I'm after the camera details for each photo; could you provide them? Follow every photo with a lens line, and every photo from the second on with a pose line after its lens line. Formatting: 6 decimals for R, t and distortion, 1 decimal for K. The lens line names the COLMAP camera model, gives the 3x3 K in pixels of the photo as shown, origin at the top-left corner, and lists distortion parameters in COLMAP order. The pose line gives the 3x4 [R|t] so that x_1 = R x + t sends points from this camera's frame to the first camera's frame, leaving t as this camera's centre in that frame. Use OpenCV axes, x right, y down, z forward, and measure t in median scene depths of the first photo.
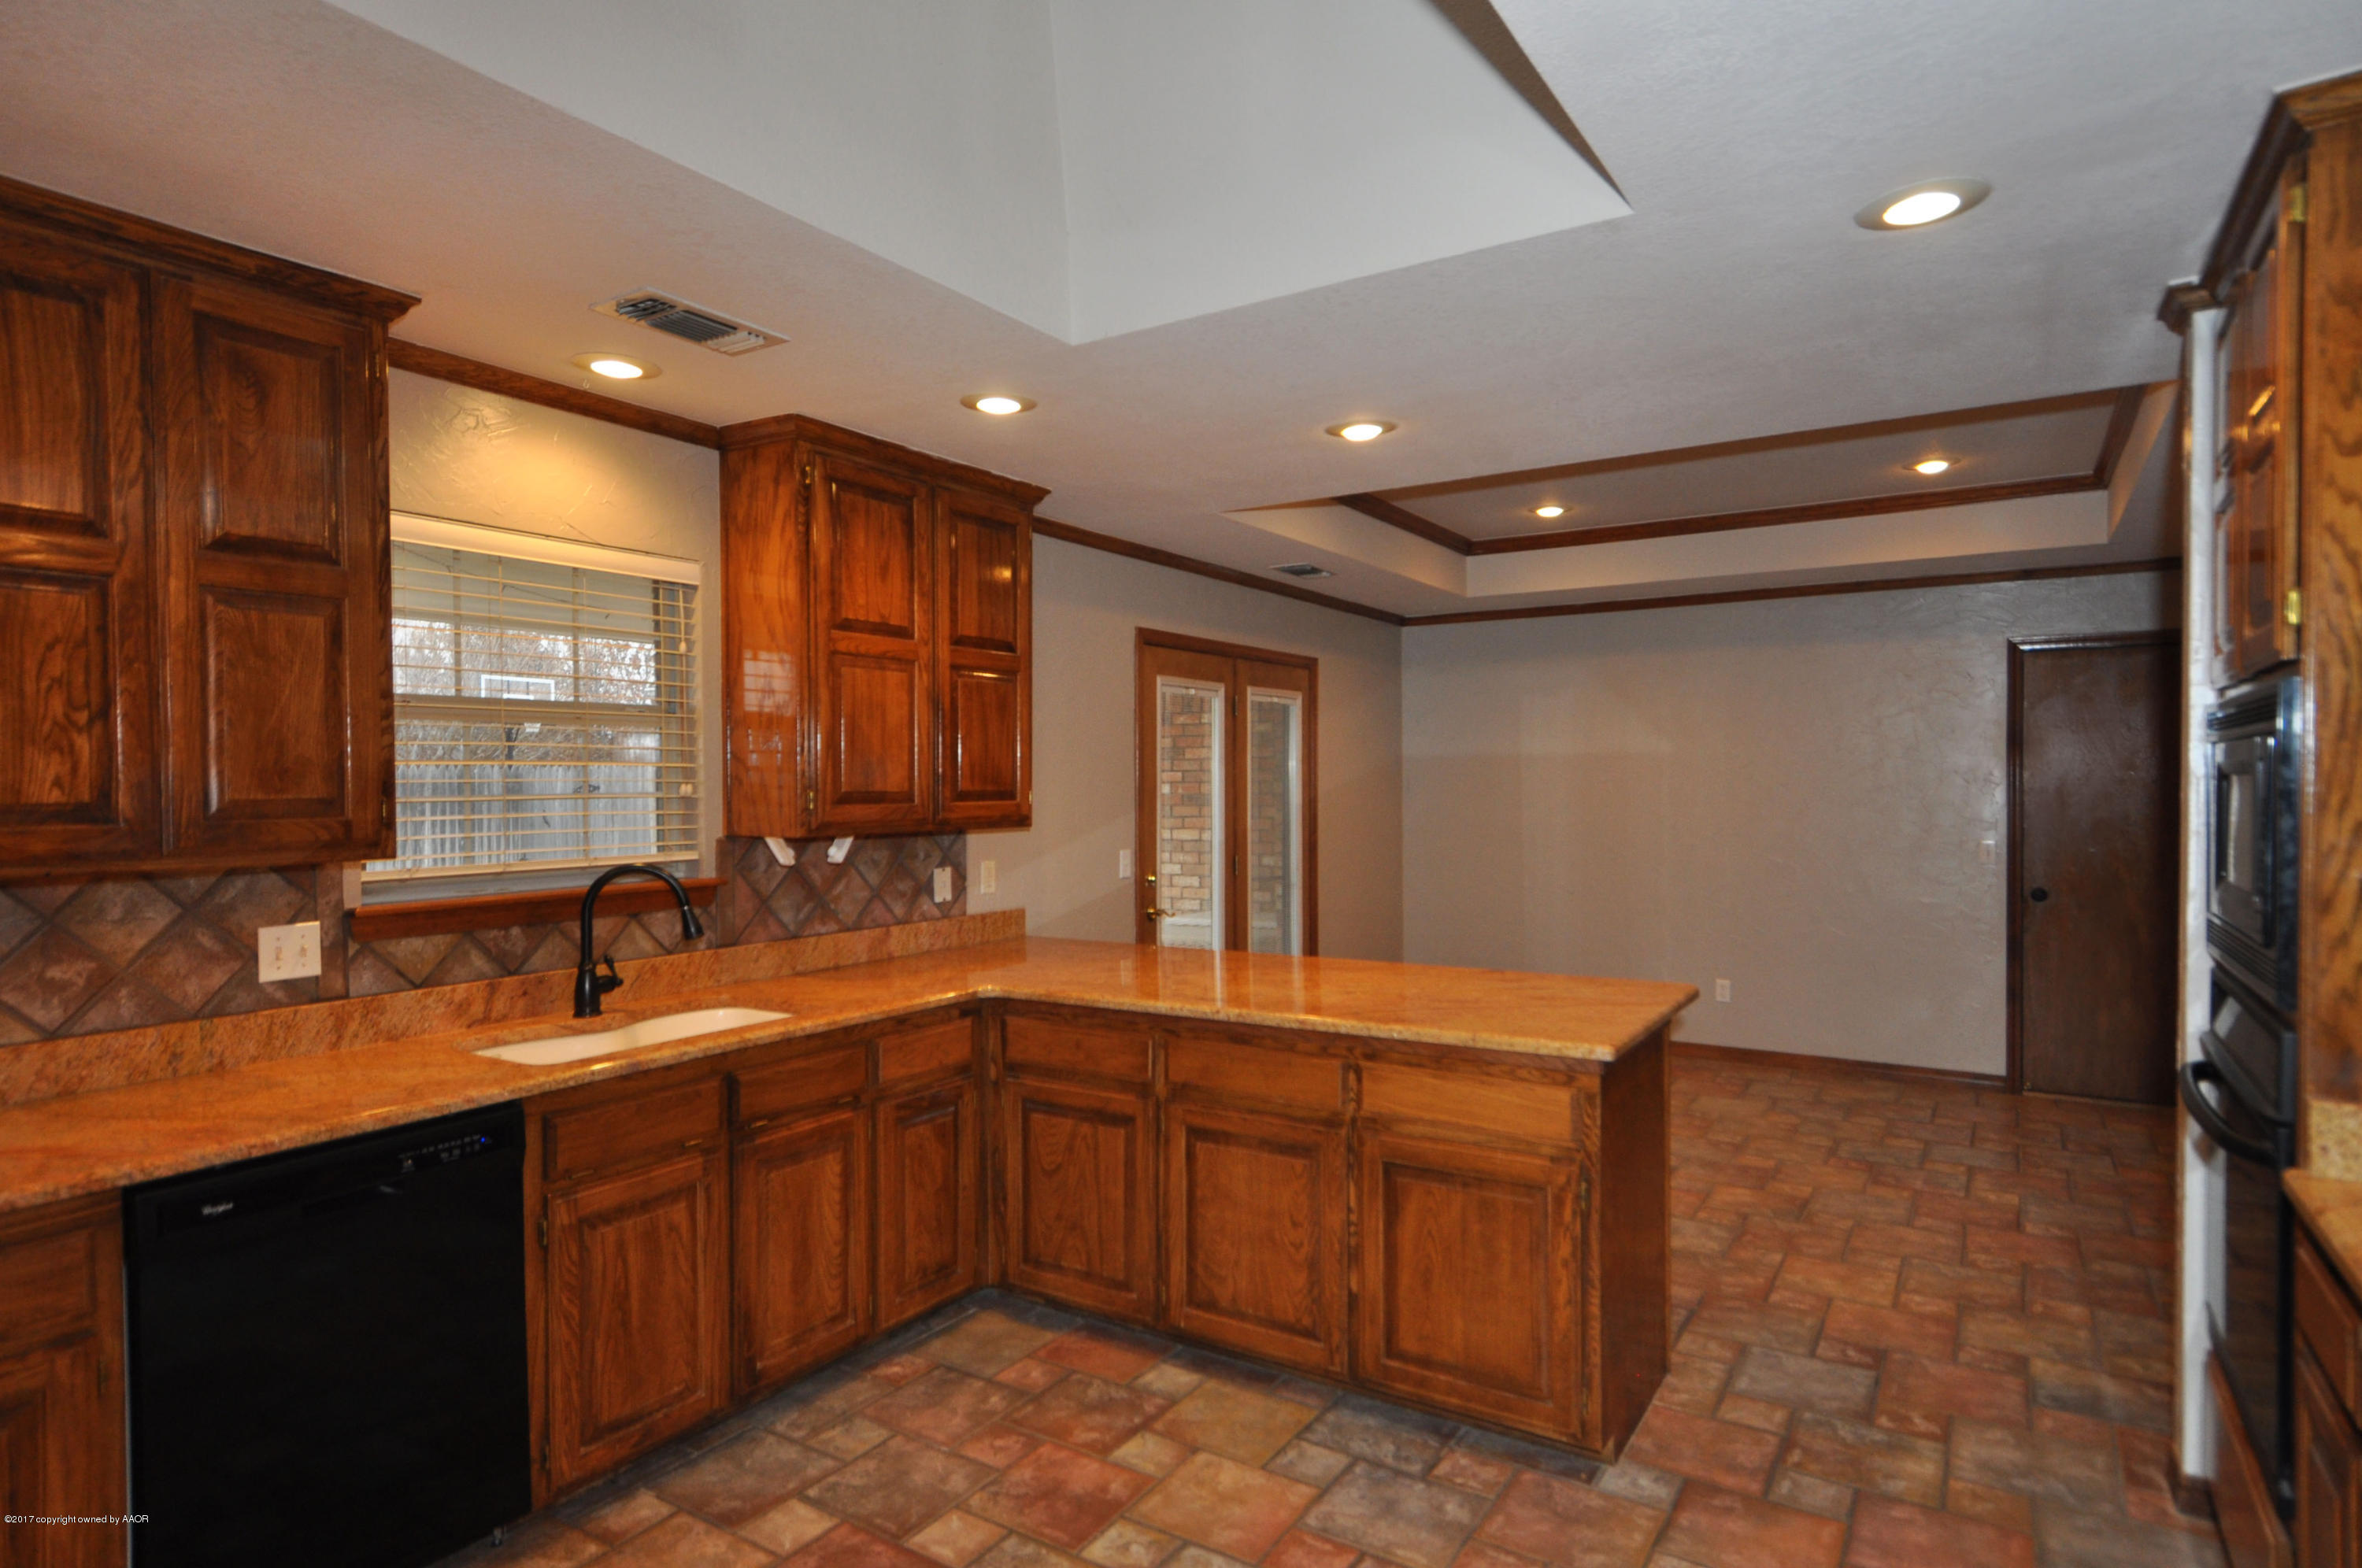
lens RADIAL K [[1288.1, 0, 1154.9], [0, 1288.1, 790.4], [0, 0, 1]] dist [-0.000759, -0.007804]
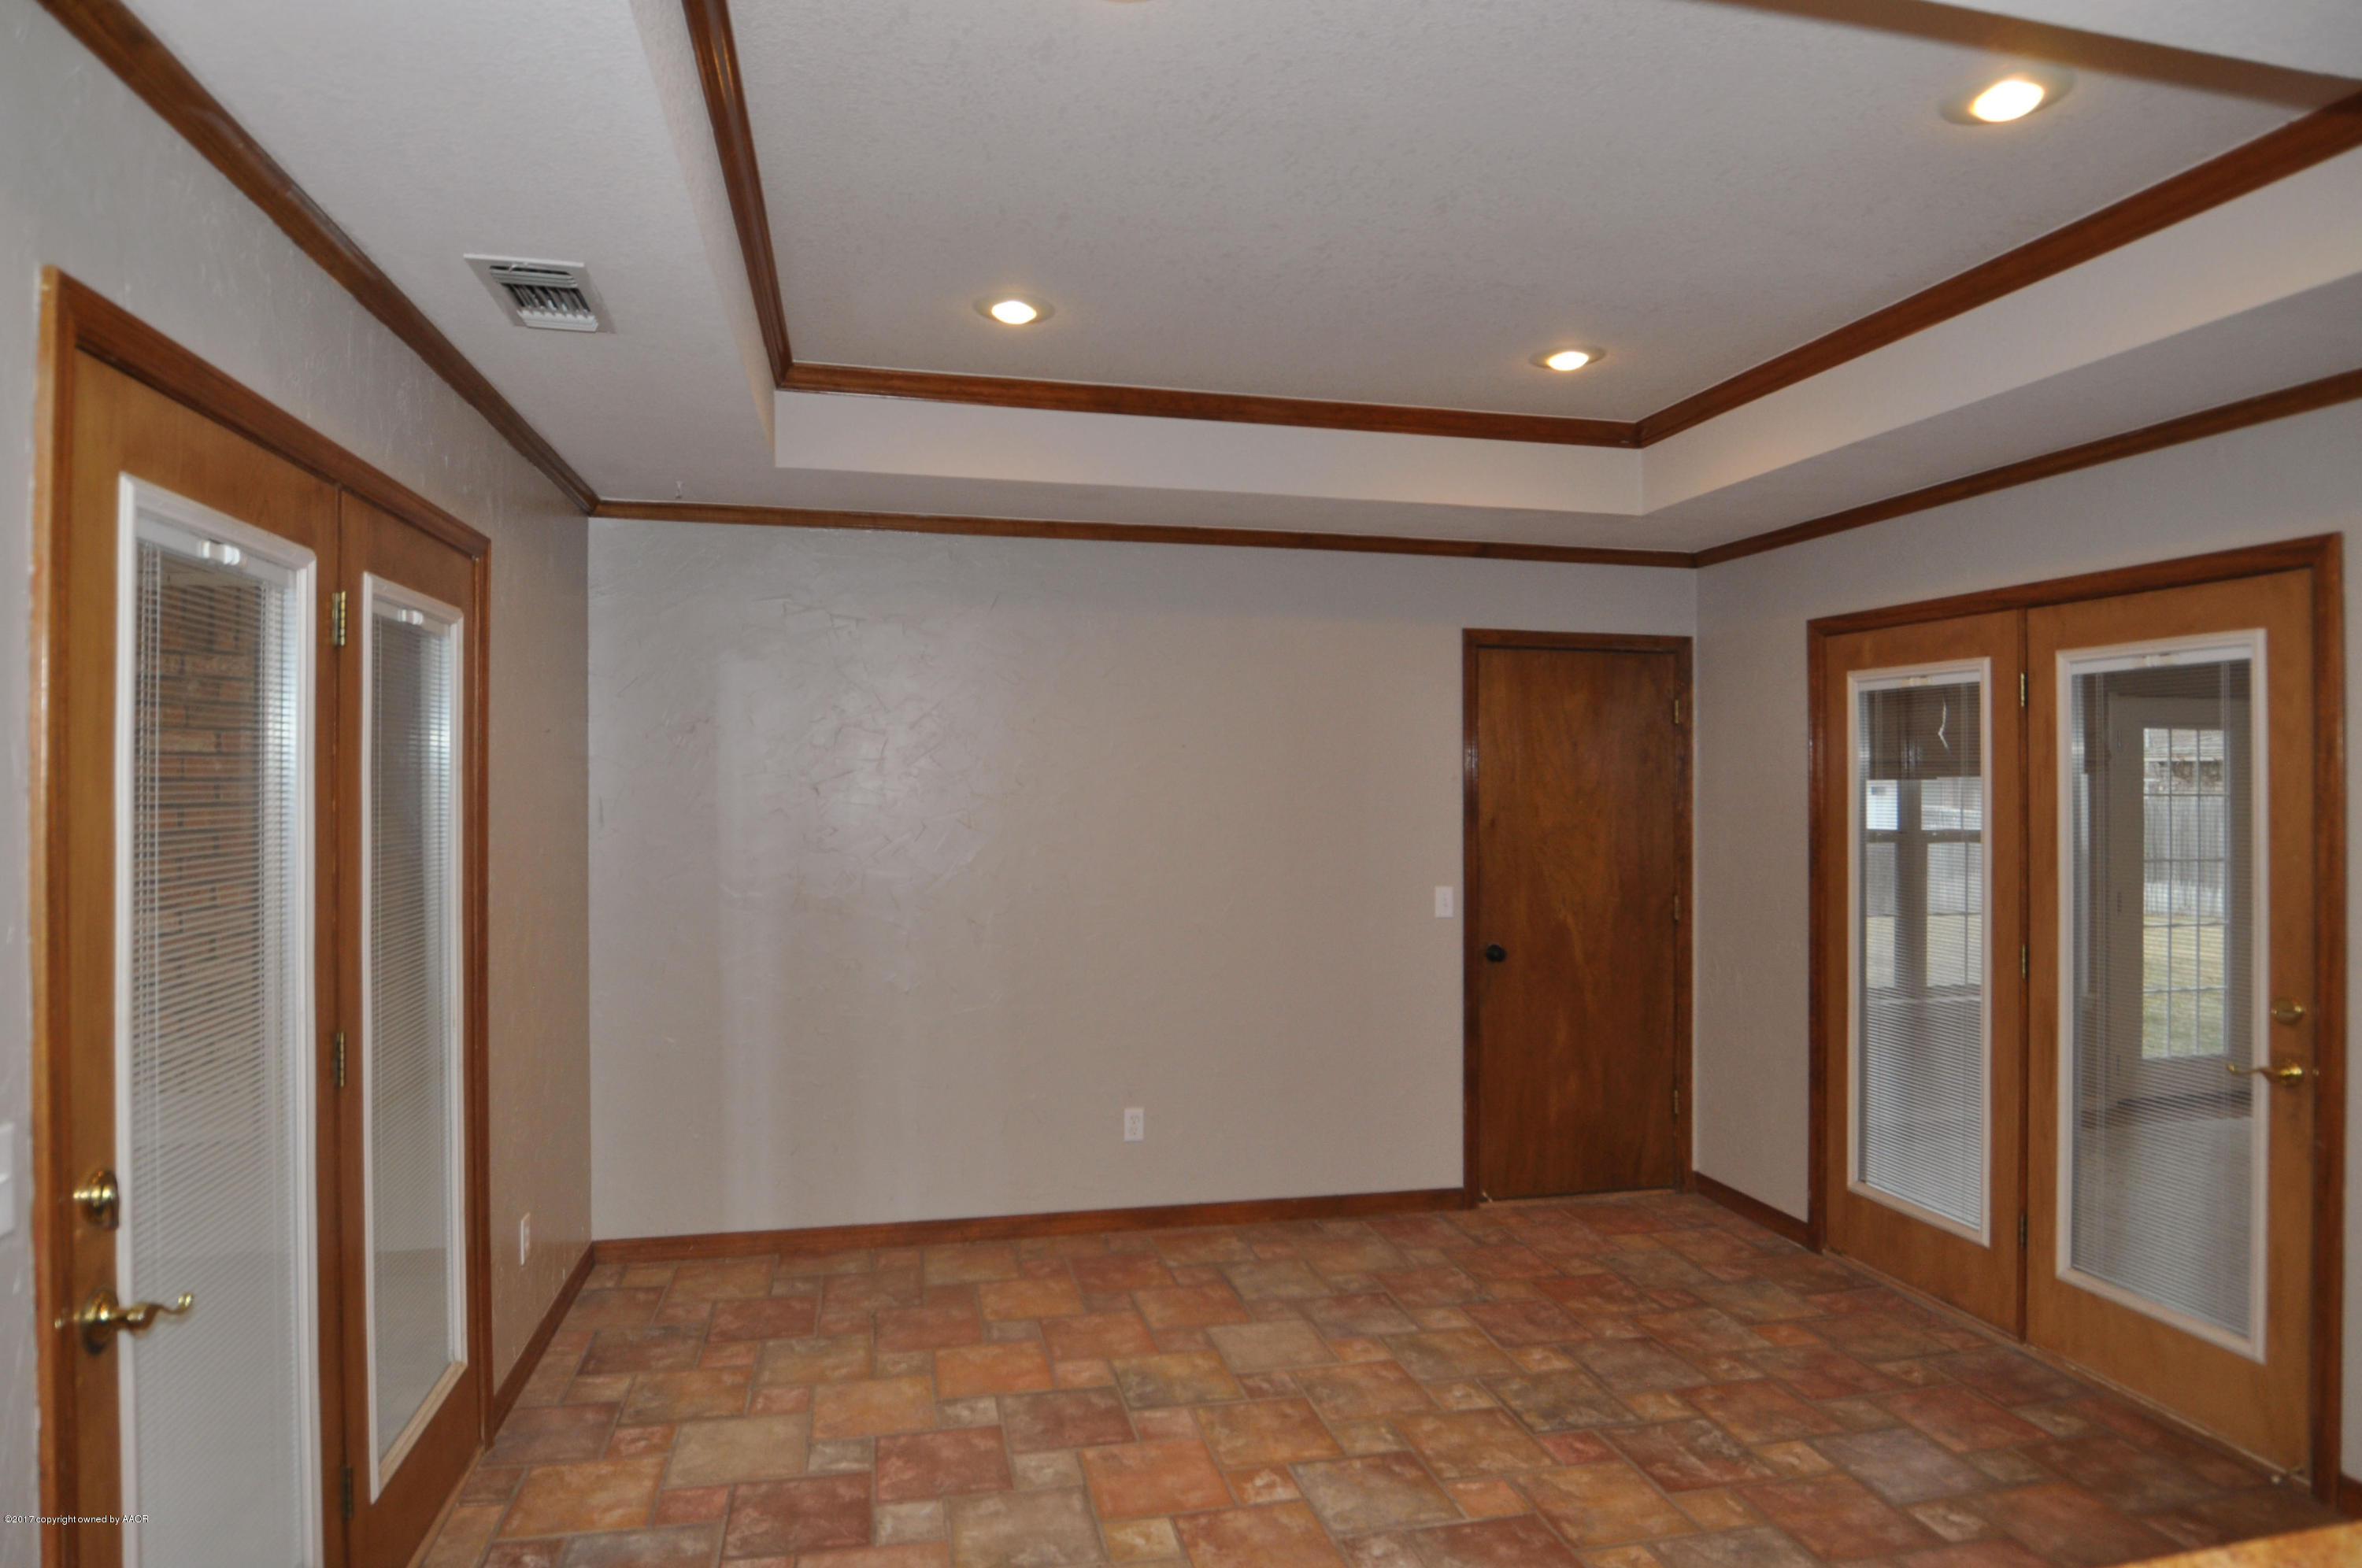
lens RADIAL K [[1288.1, 0, 1135.8], [0, 1288.1, 792.1], [0, 0, 1]] dist [-0.000759, -0.007804]
pose [[0.708173, 0.008048, 0.705993, -0.054508], [-0.001917, 0.999953, -0.009476, -0.018698], [-0.706037, 0.005357, 0.708155, 0.950895]]
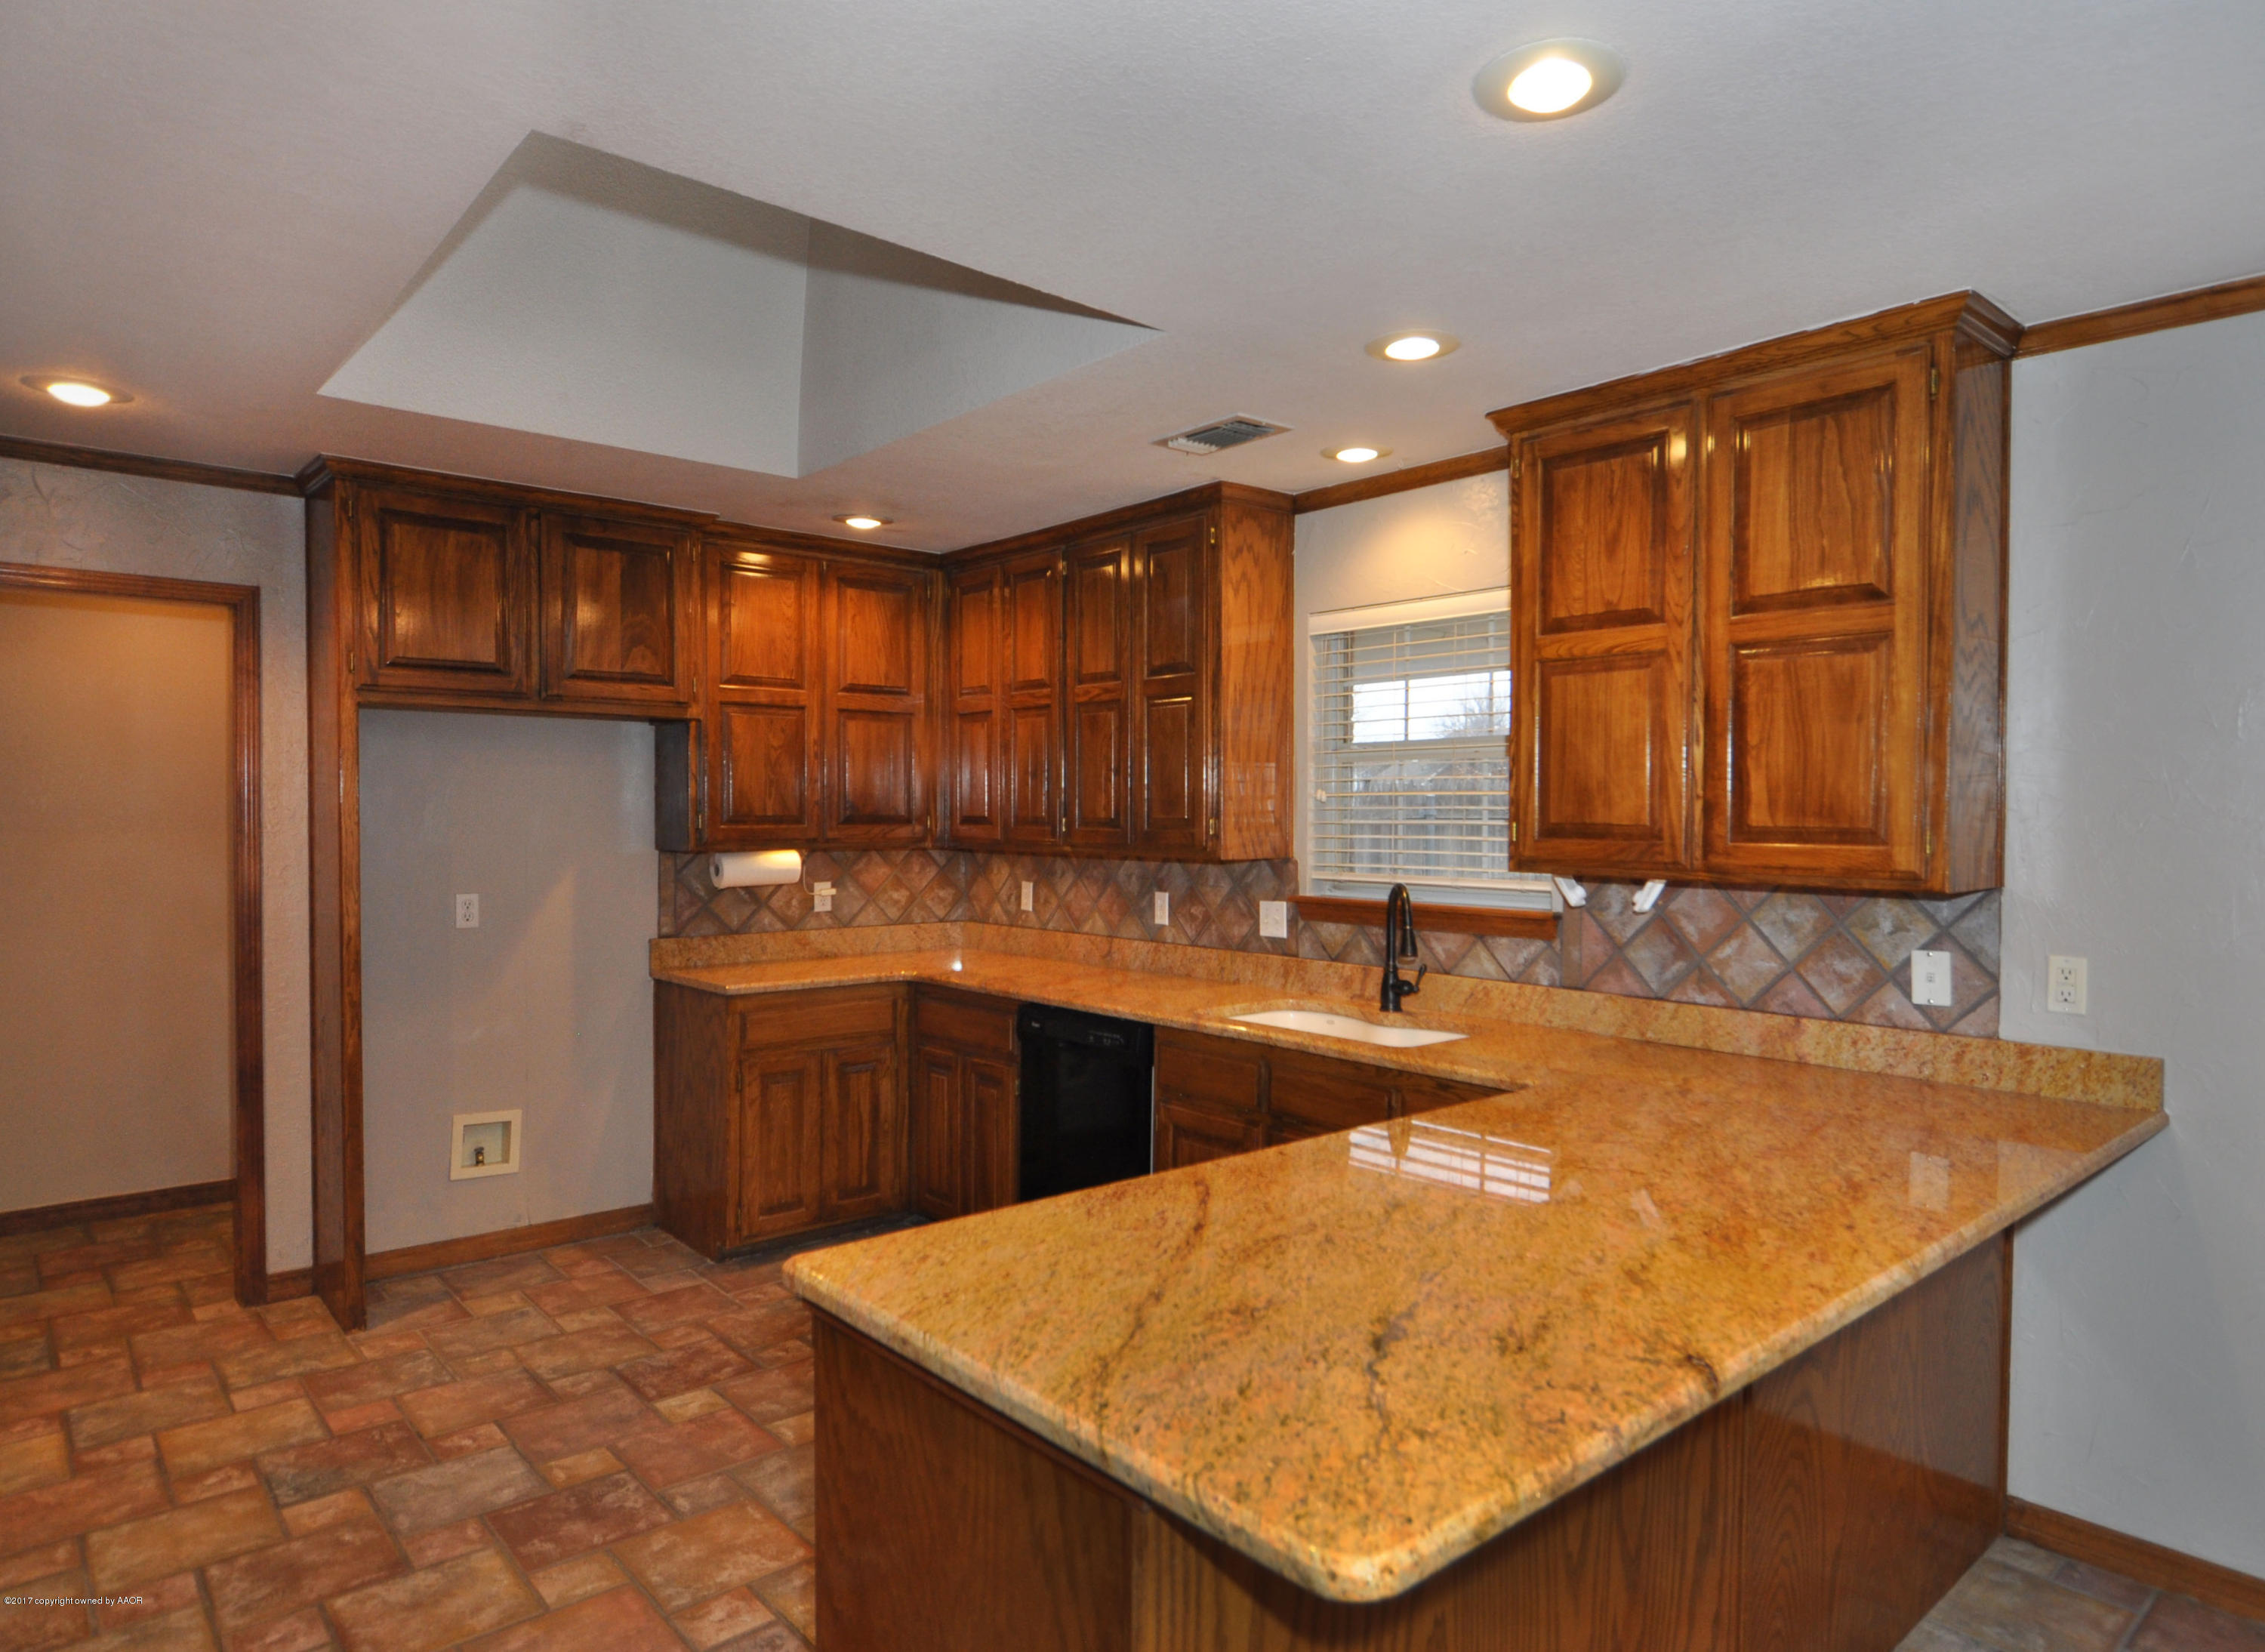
lens RADIAL K [[1349.6, 0, 1218.0], [0, 1349.6, 826.4], [0, 0, 1]] dist [0.003013, -0.011661]
pose [[-0.237052, 0.018219, -0.971326, 0.649516], [-0.010209, 0.999722, 0.021243, -0.012950], [0.971443, 0.014952, -0.236800, 0.953725]]
